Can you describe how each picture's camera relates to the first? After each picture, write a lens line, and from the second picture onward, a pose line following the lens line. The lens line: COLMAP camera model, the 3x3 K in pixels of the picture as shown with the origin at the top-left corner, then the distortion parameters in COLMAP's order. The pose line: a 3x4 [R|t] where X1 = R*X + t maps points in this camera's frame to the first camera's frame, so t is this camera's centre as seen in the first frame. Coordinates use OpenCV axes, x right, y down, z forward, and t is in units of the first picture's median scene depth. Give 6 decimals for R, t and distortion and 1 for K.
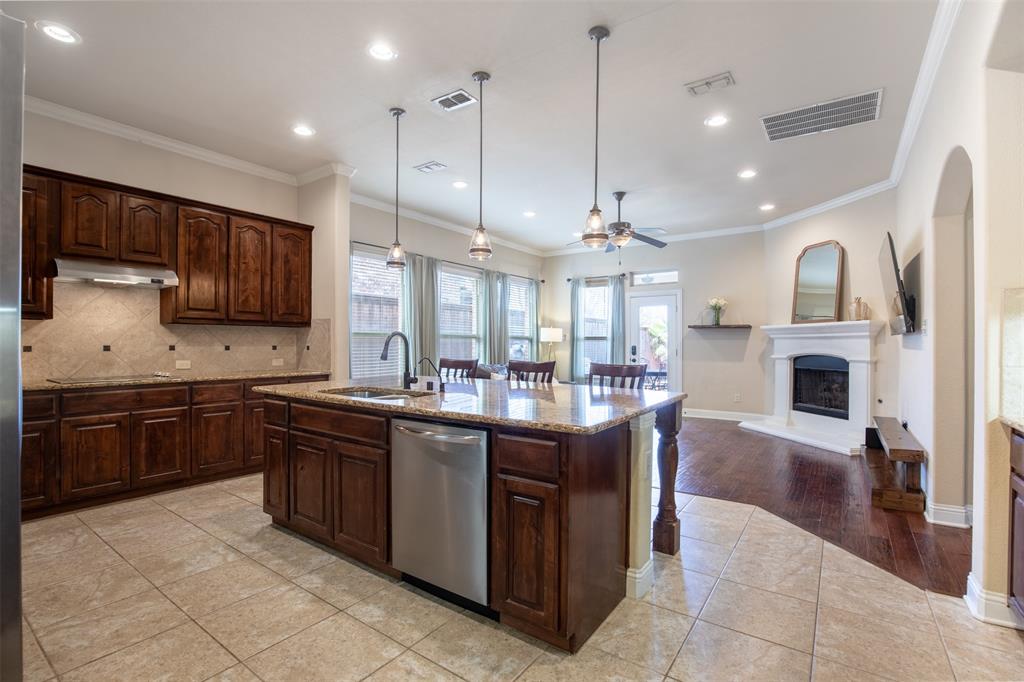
lens RADIAL K [[470.1, 0, 511.7], [0, 470.1, 343.5], [0, 0, 1]] dist [-0.037346, 0.007234]
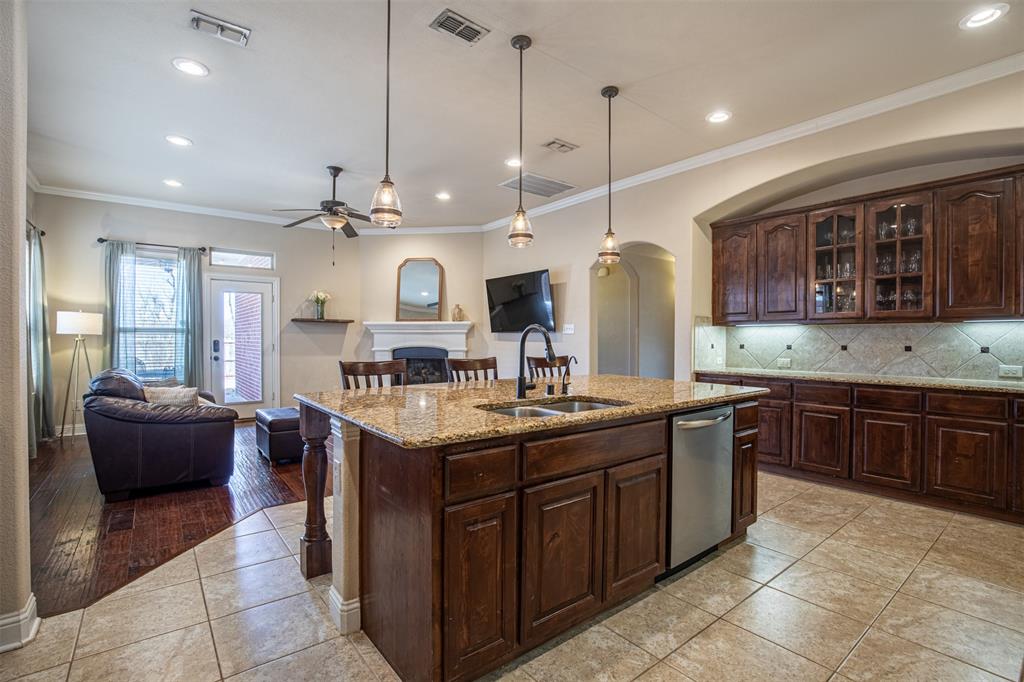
lens RADIAL K [[470.1, 0, 511.7], [0, 470.1, 343.5], [0, 0, 1]] dist [-0.037346, 0.007234]
pose [[0.284652, -0.012382, 0.958551, -0.666718], [-0.002726, 0.999902, 0.013726, -0.003341], [-0.958627, -0.006520, 0.284590, 0.543058]]
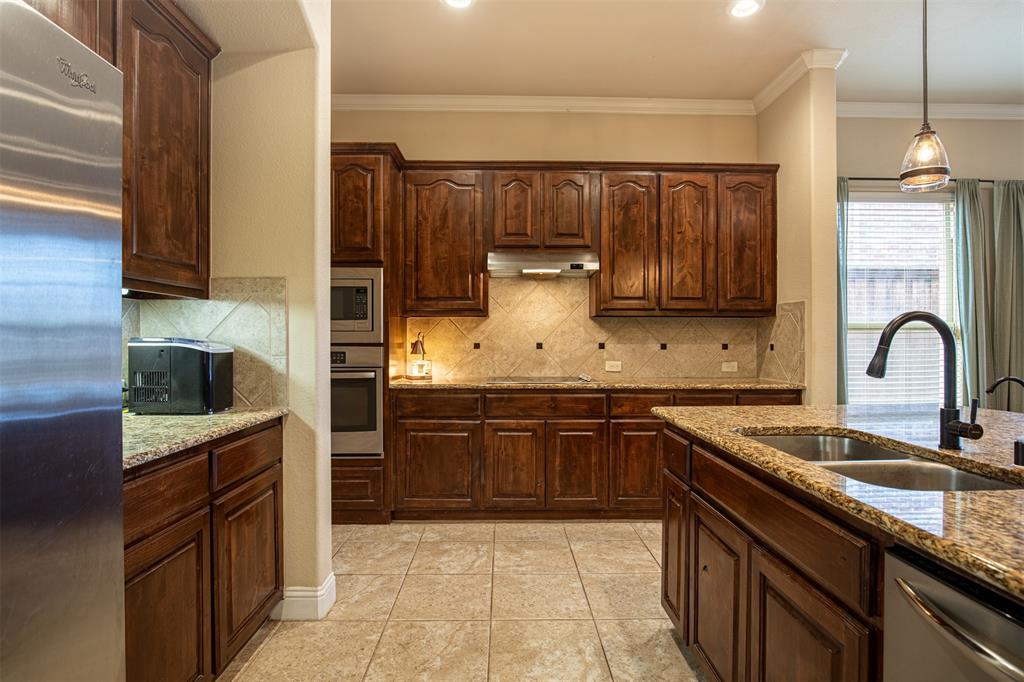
lens RADIAL K [[526.9, 0, 512.5], [0, 526.9, 342.8], [0, 0, 1]] dist [-0.030652, 0.009513]
pose [[0.594319, 0.002338, -0.804226, -0.057754], [-0.000762, 0.999997, 0.002344, 0.001439], [0.804229, -0.000780, 0.594319, 0.283362]]
